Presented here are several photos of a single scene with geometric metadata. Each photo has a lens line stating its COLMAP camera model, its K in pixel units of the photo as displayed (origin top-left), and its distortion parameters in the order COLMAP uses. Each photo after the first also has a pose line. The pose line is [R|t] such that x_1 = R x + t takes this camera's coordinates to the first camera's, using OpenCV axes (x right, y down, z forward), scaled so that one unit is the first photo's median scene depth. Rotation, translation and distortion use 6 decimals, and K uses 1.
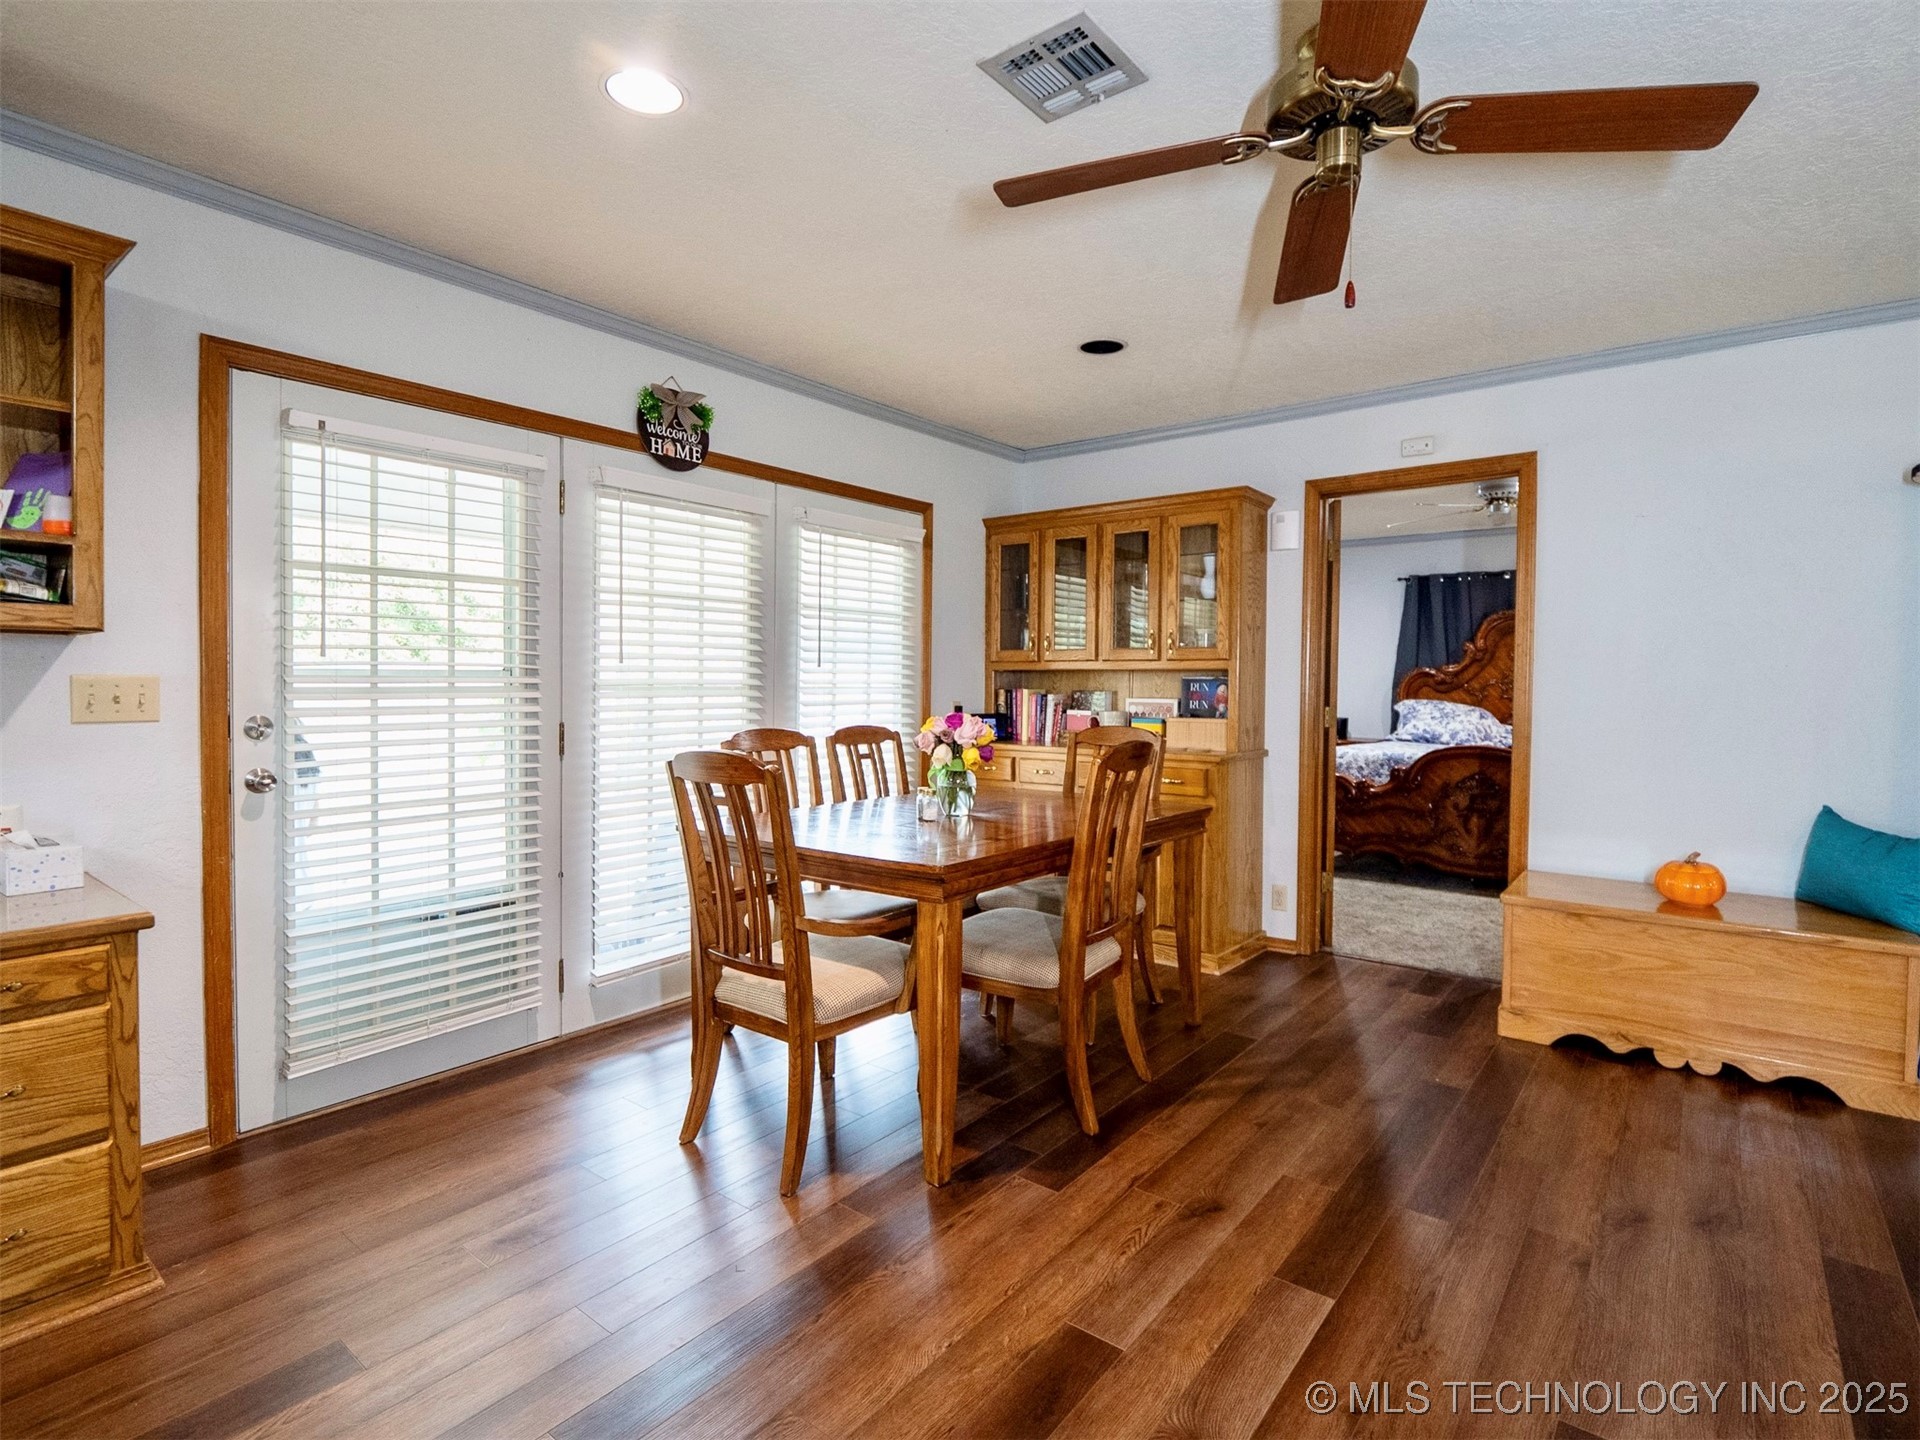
lens RADIAL K [[955.3, 0, 982.0], [0, 955.3, 700.4], [0, 0, 1]] dist [-0.000684, -0.010640]
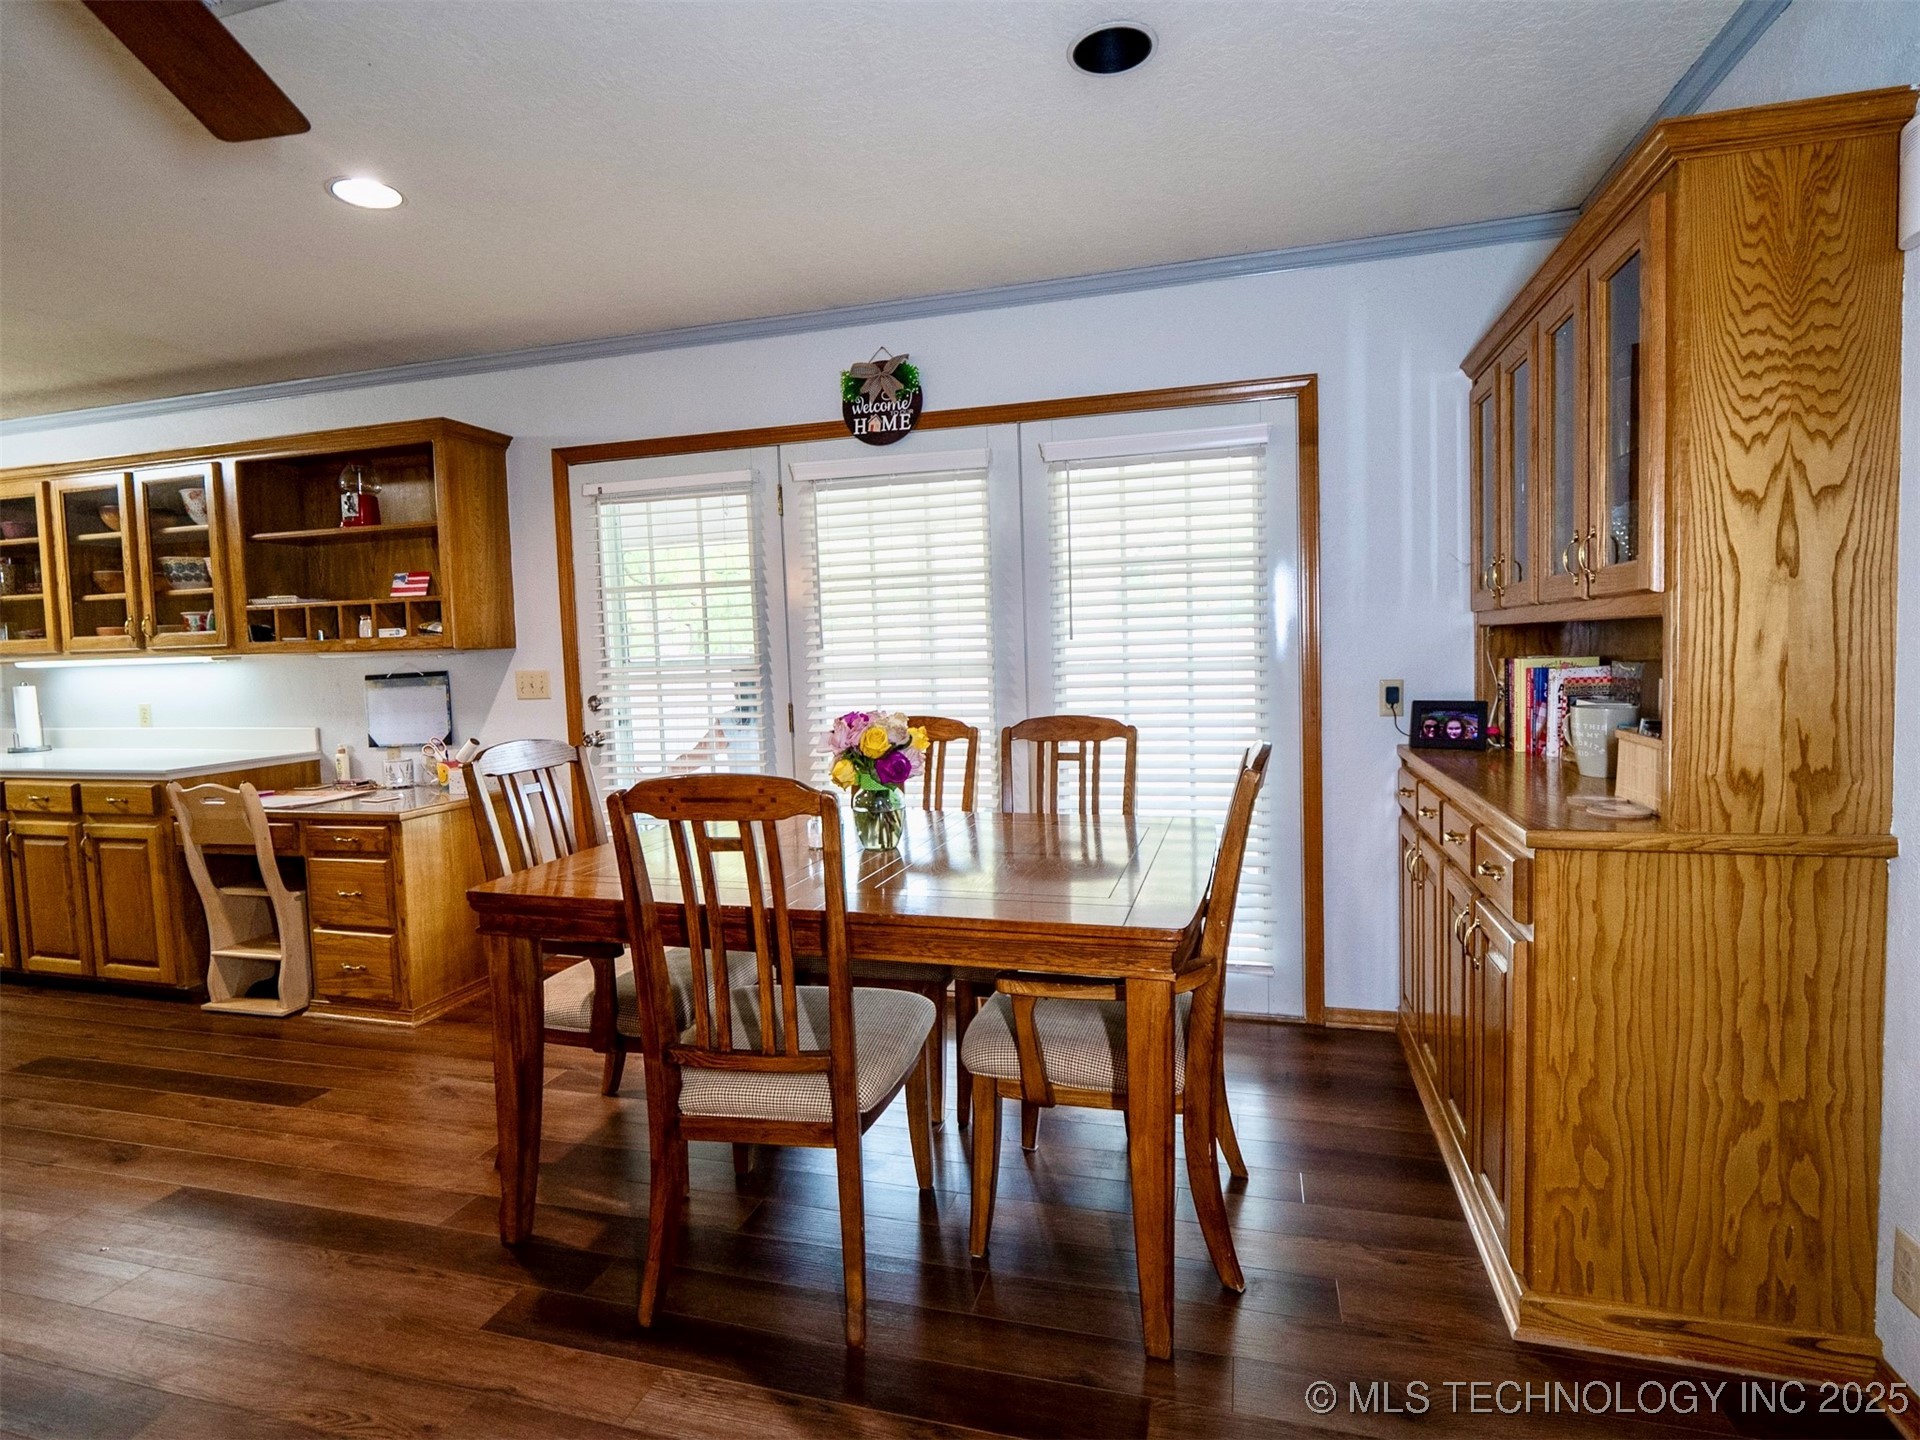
lens RADIAL K [[955.3, 0, 982.0], [0, 955.3, 700.4], [0, 0, 1]] dist [-0.000684, -0.010640]
pose [[0.381281, 0.033562, -0.923850, 0.681844], [0.014506, 0.999001, 0.042278, -0.024358], [0.924345, -0.029521, 0.380413, 0.790340]]
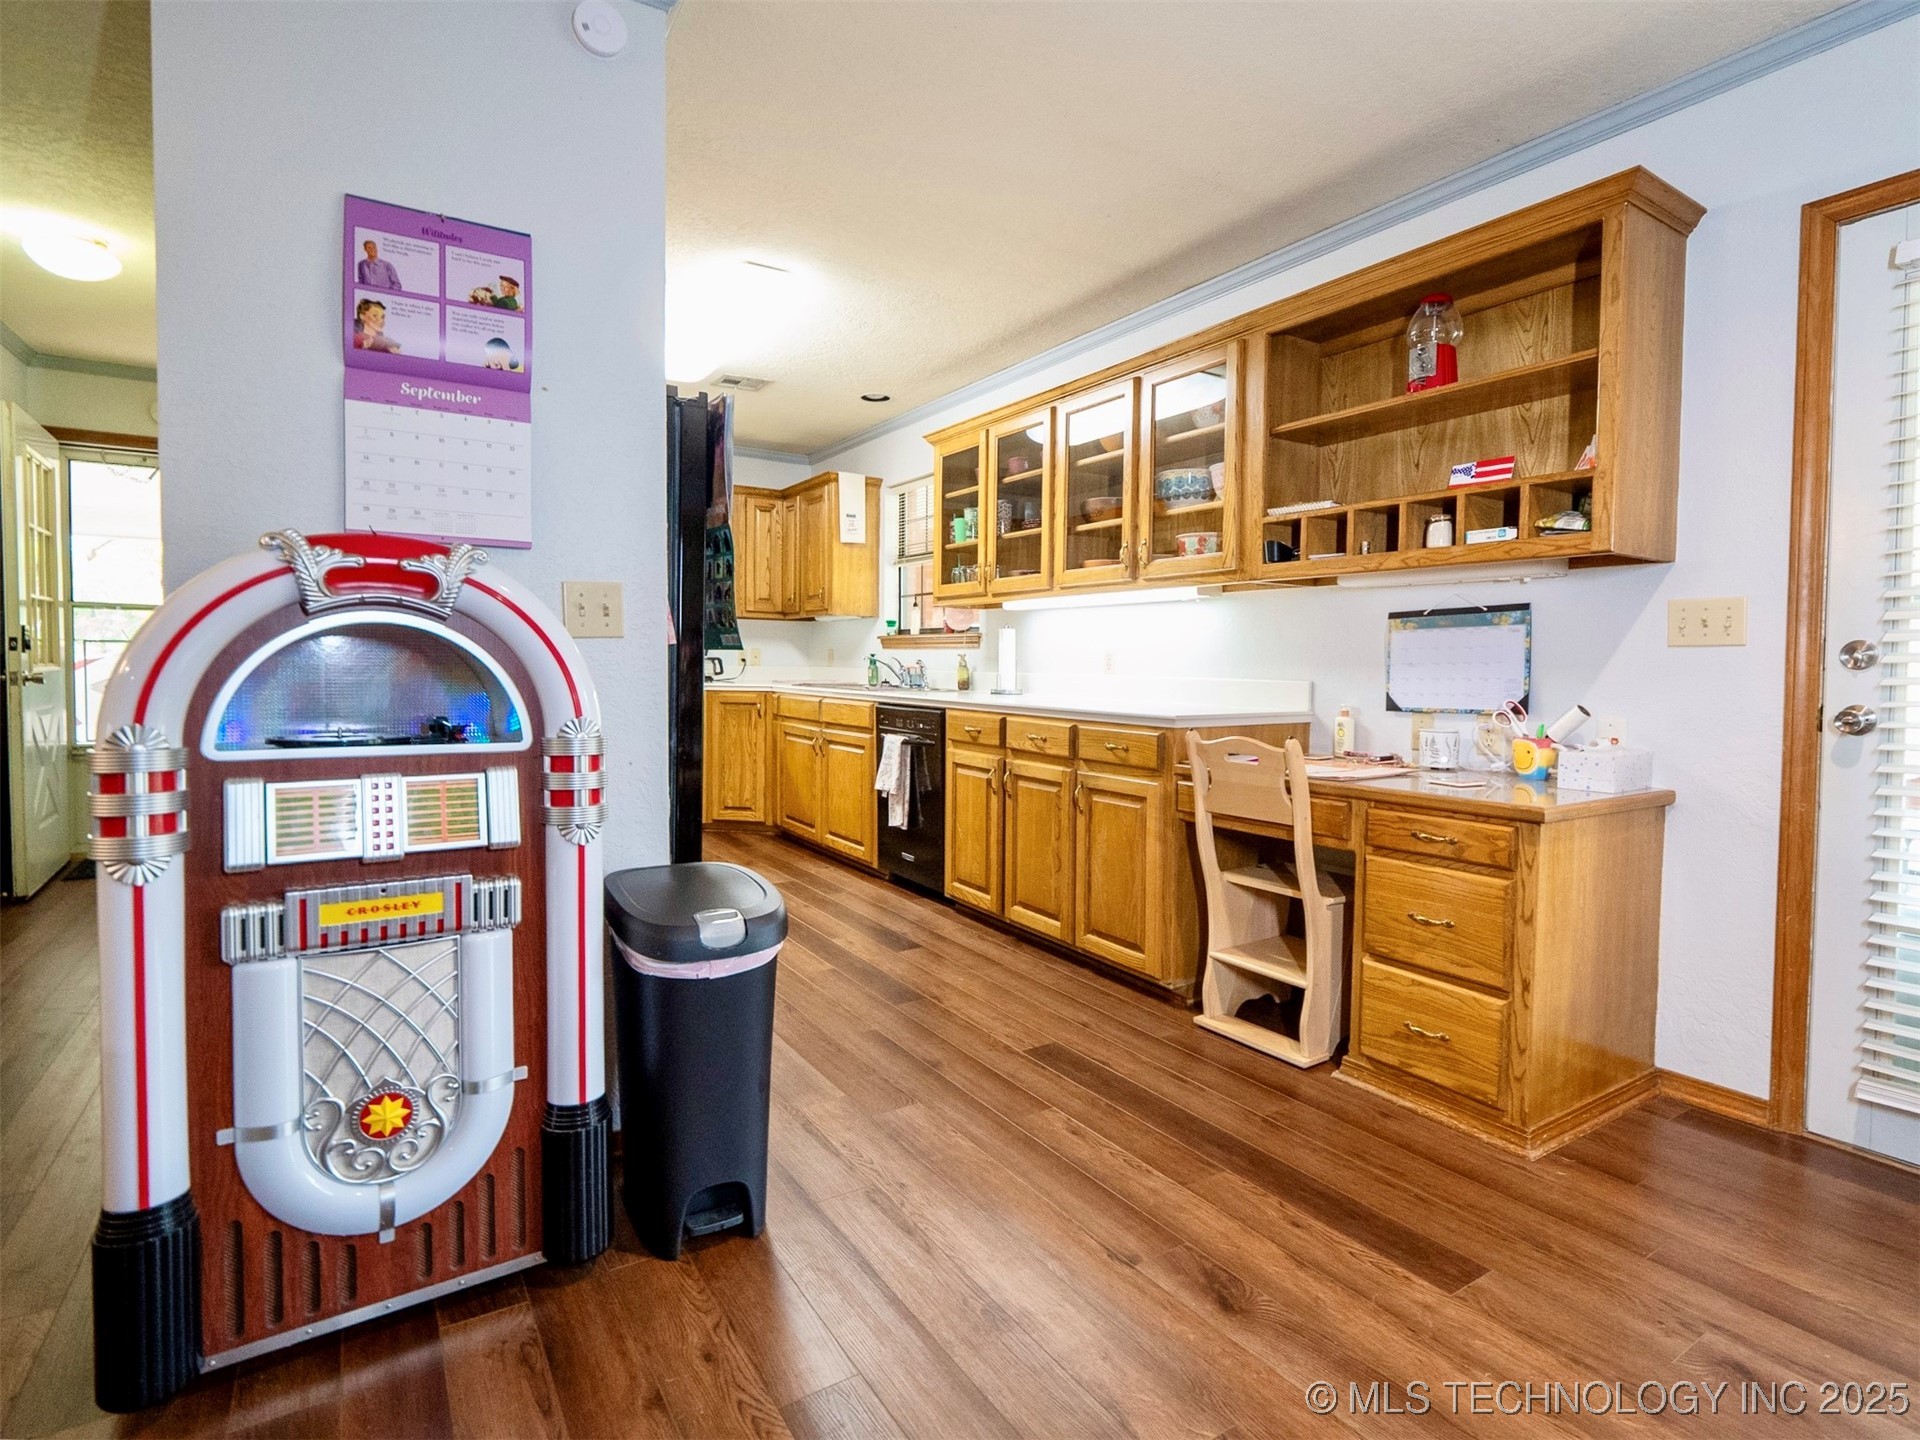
lens RADIAL K [[955.3, 0, 982.0], [0, 955.3, 700.4], [0, 0, 1]] dist [-0.000684, -0.010640]
pose [[-0.328833, 0.022307, -0.944125, 0.202892], [-0.034483, 0.998771, 0.035608, 0.051180], [0.943758, 0.044265, -0.327660, 0.445031]]
